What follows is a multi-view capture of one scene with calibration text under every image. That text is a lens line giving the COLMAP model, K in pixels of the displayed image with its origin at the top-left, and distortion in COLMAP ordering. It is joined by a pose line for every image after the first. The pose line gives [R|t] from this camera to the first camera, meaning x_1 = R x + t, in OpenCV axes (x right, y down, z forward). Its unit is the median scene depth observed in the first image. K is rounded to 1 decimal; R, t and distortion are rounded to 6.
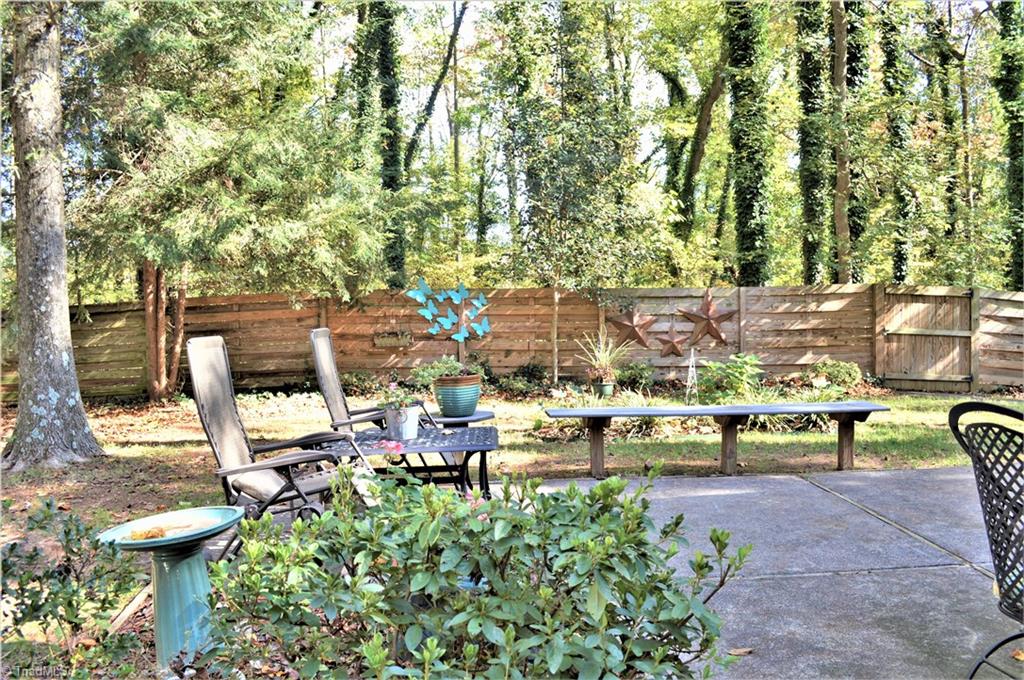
lens RADIAL K [[839.5, 0, 514.9], [0, 839.5, 341.5], [0, 0, 1]] dist [-0.076537, 0.012519]
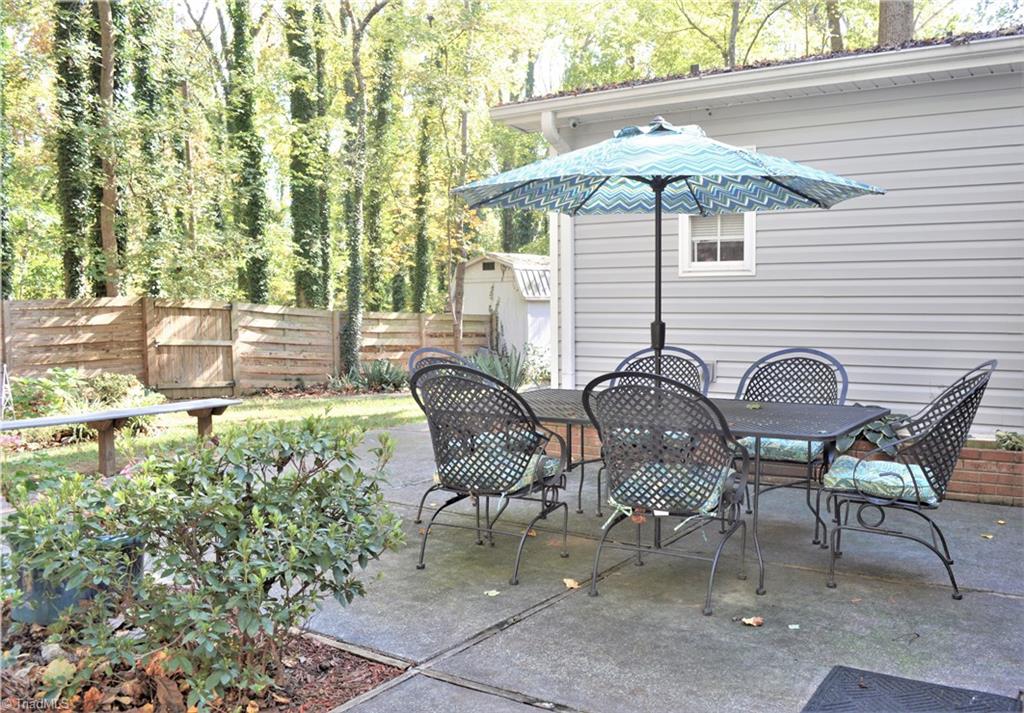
lens RADIAL K [[875.3, 0, 512.7], [0, 875.3, 353.0], [0, 0, 1]] dist [-0.031761, -0.006309]
pose [[0.644212, -0.037713, 0.763916, -0.096885], [0.042291, 0.999012, 0.013656, 0.003774], [-0.763677, 0.023509, 0.645171, -0.042793]]
